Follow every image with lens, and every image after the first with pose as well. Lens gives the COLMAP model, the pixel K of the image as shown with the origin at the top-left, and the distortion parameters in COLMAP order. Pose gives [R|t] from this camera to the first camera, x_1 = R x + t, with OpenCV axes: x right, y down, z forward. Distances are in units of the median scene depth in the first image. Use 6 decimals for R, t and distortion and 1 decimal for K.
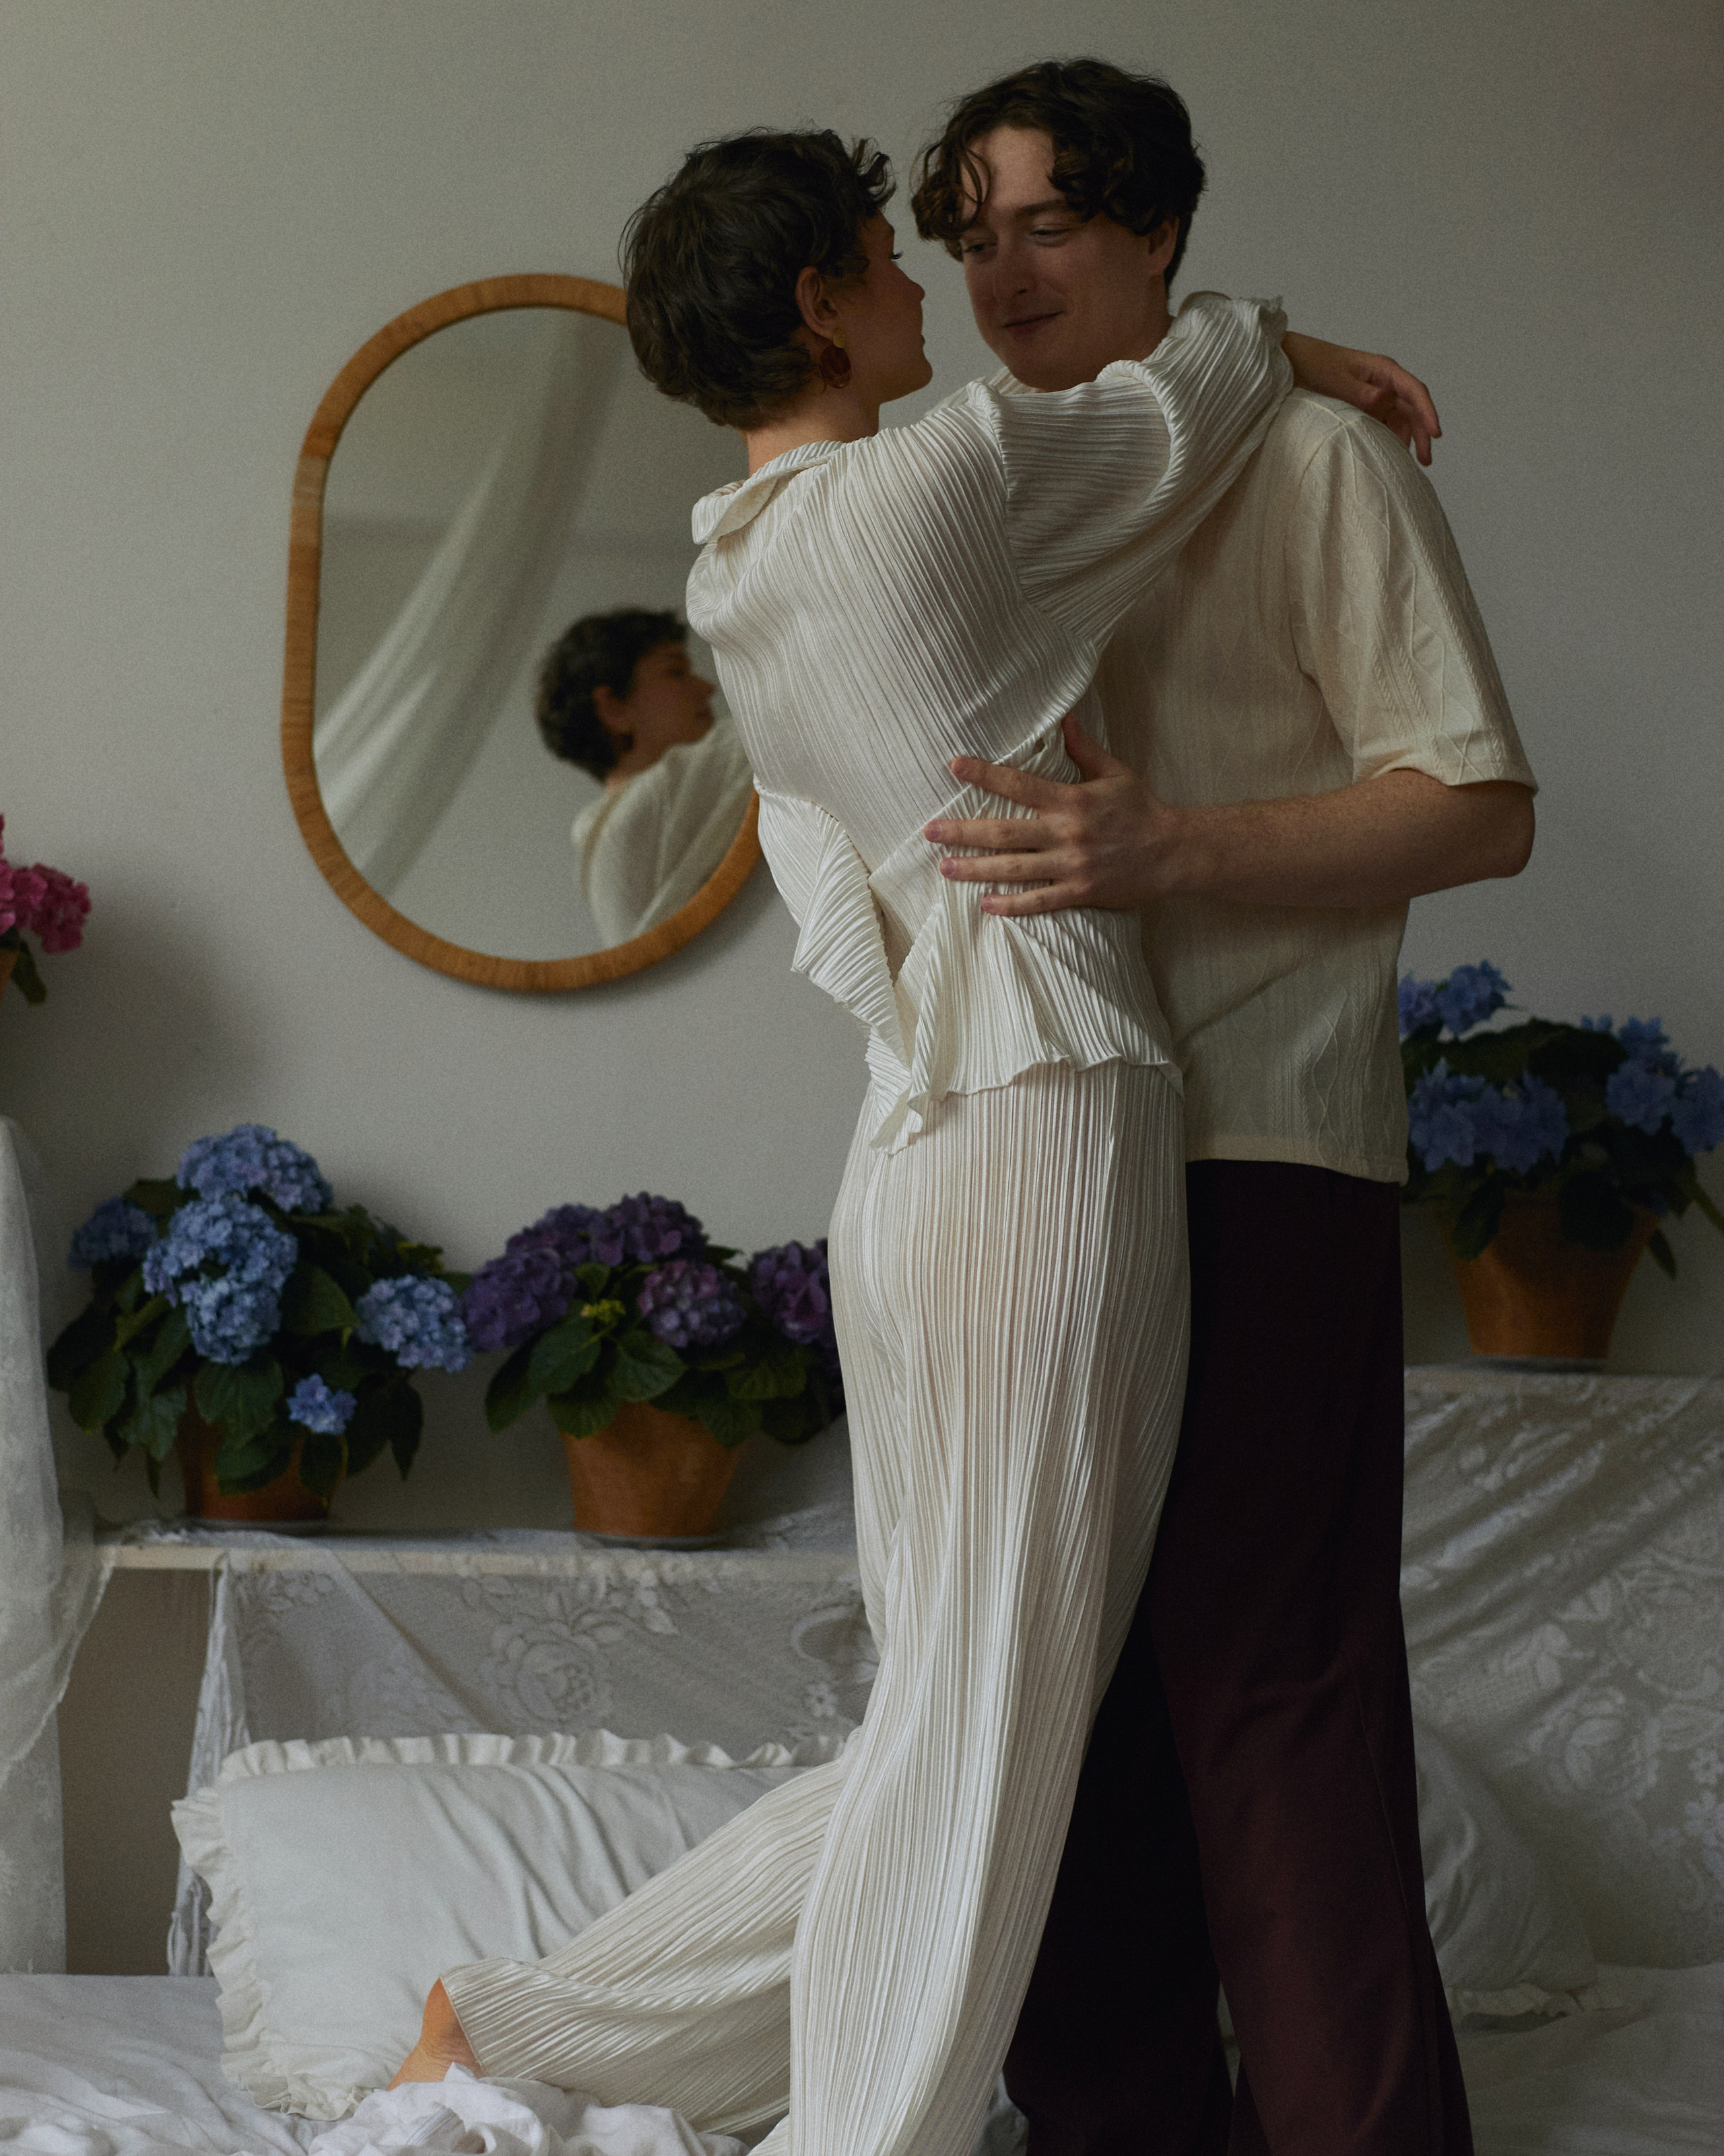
lens RADIAL K [[3815.3, 0, 896.6], [0, 3815.3, 1047.0], [0, 0, 1]] dist [0.032597, 0.000000]
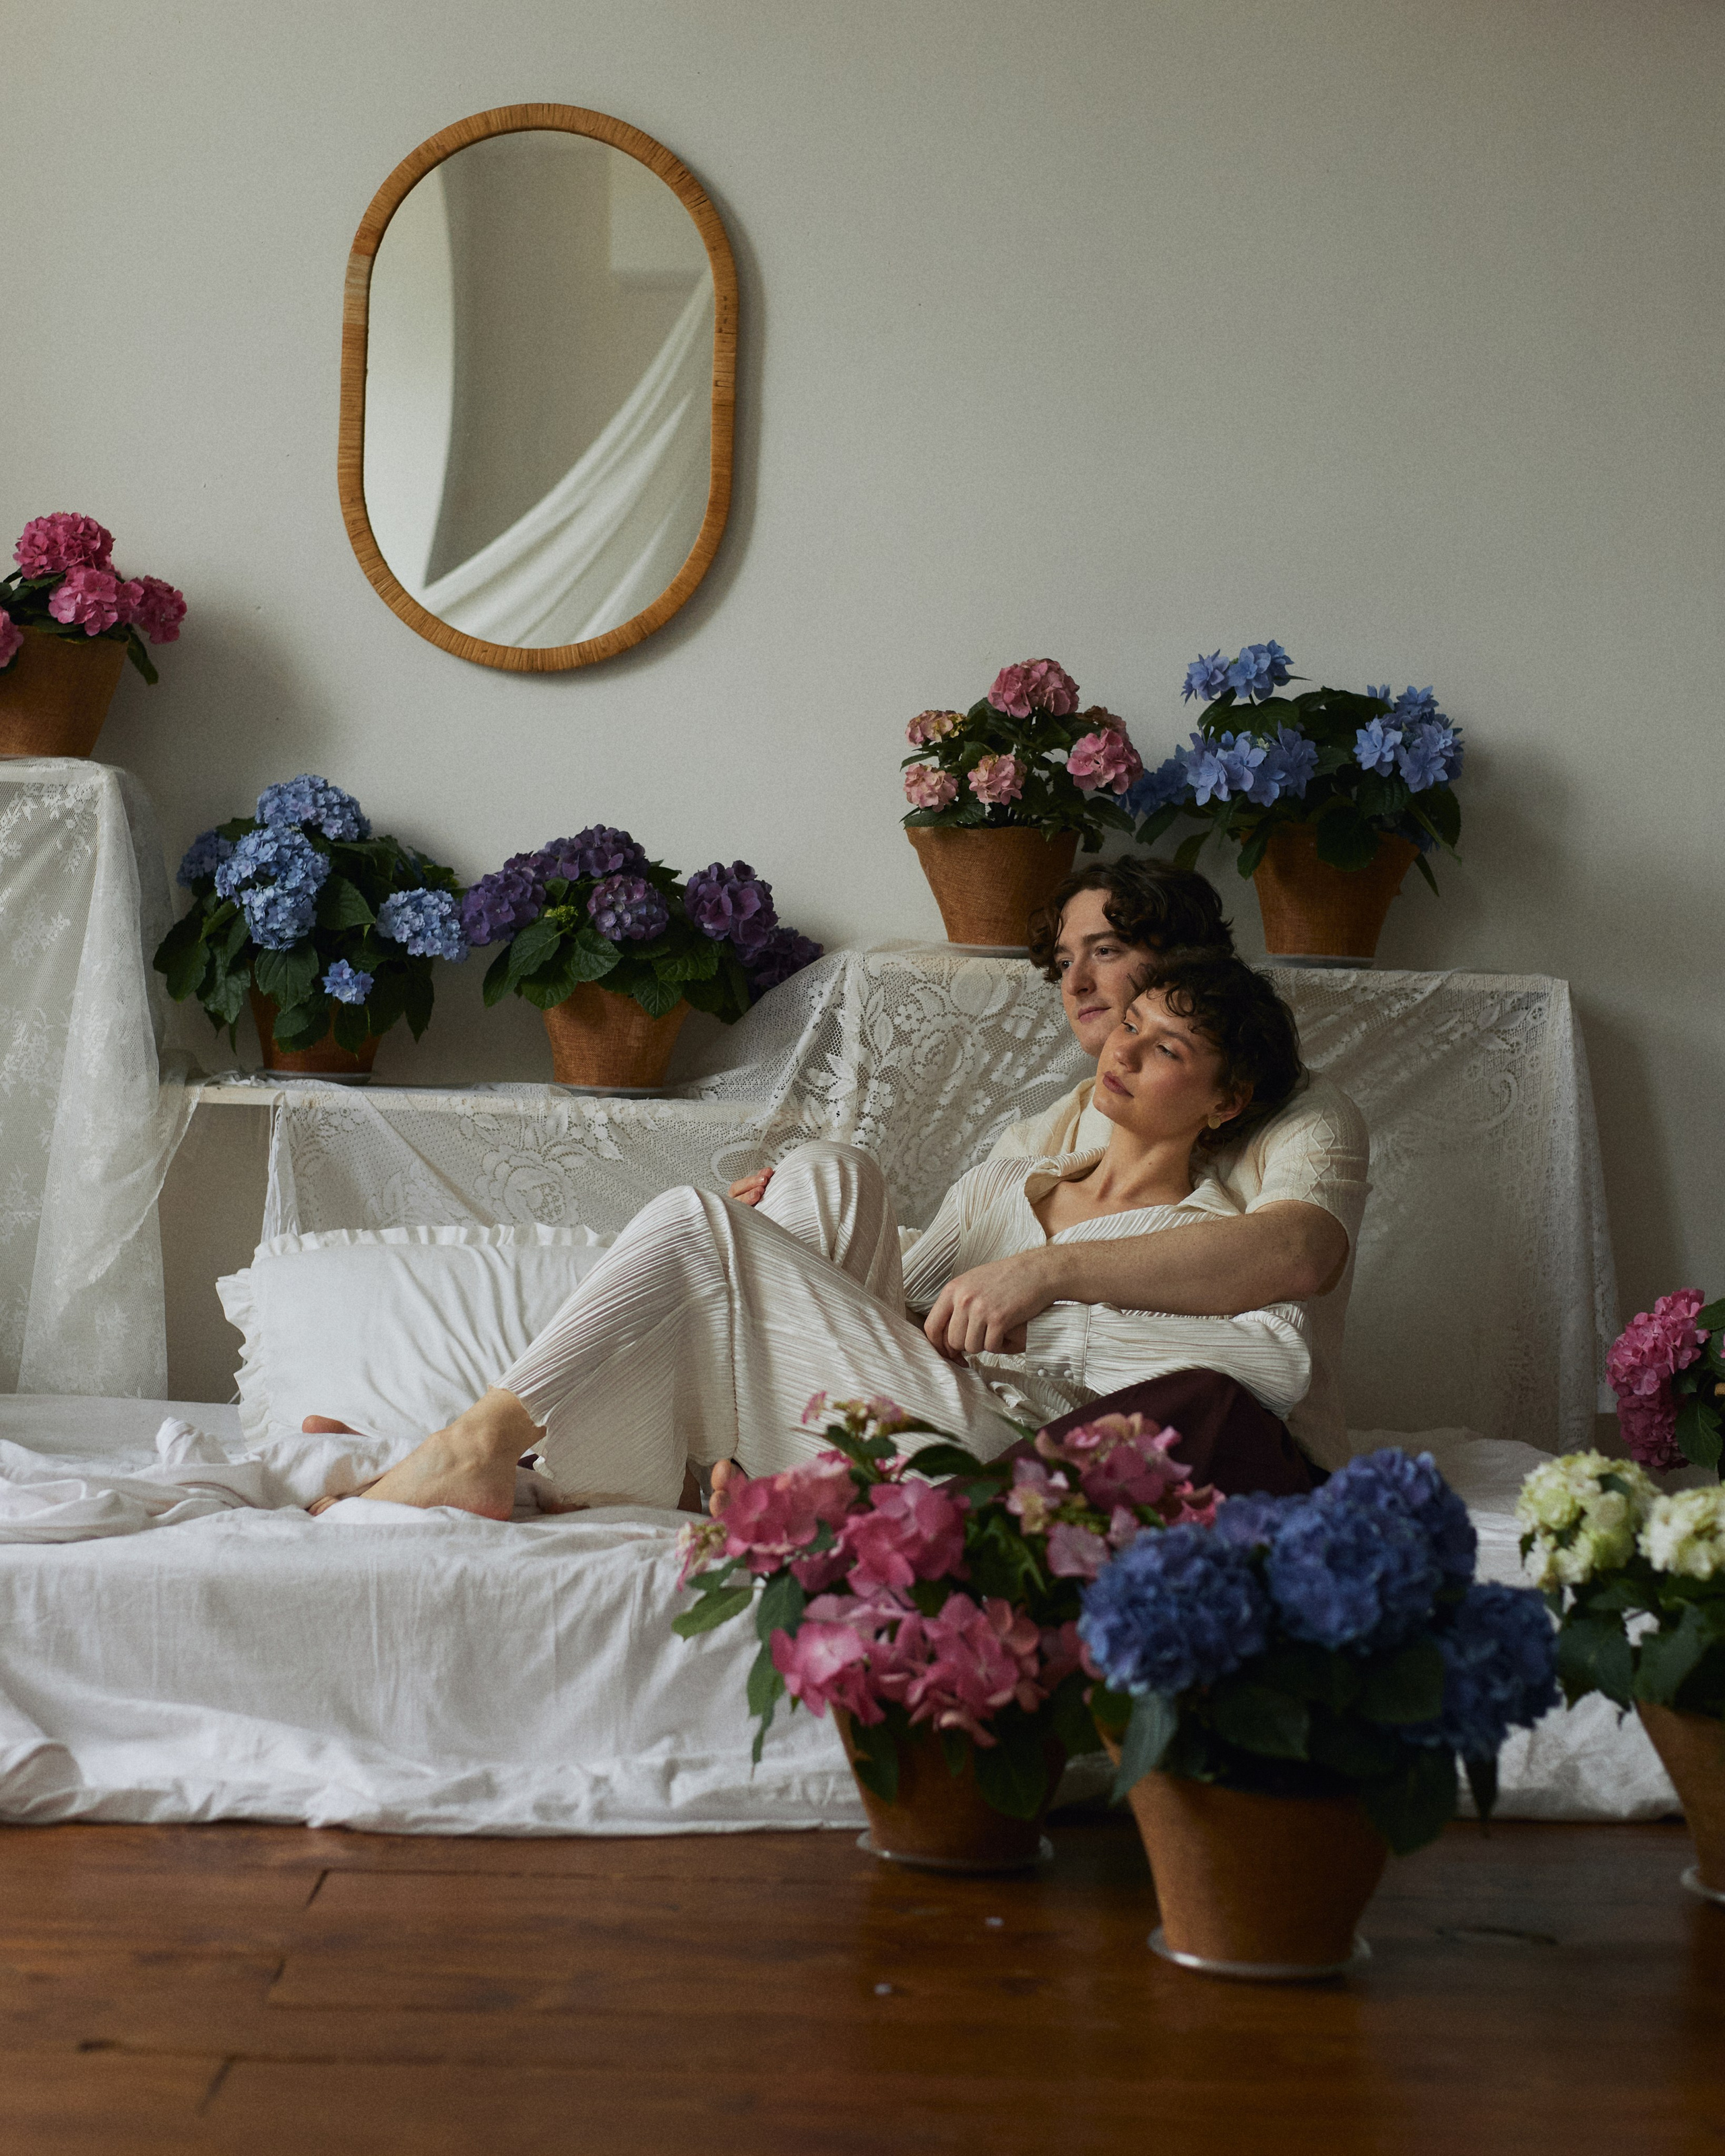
lens RADIAL K [[3815.8, 0, 867.8], [0, 3815.8, 1072.6], [0, 0, 1]] dist [0.032597, 0.000000]
pose [[0.990385, 0.005109, -0.138244, 0.208128], [0.005331, 0.997166, 0.075040, 0.025789], [0.138236, -0.075056, 0.987551, -0.283452]]
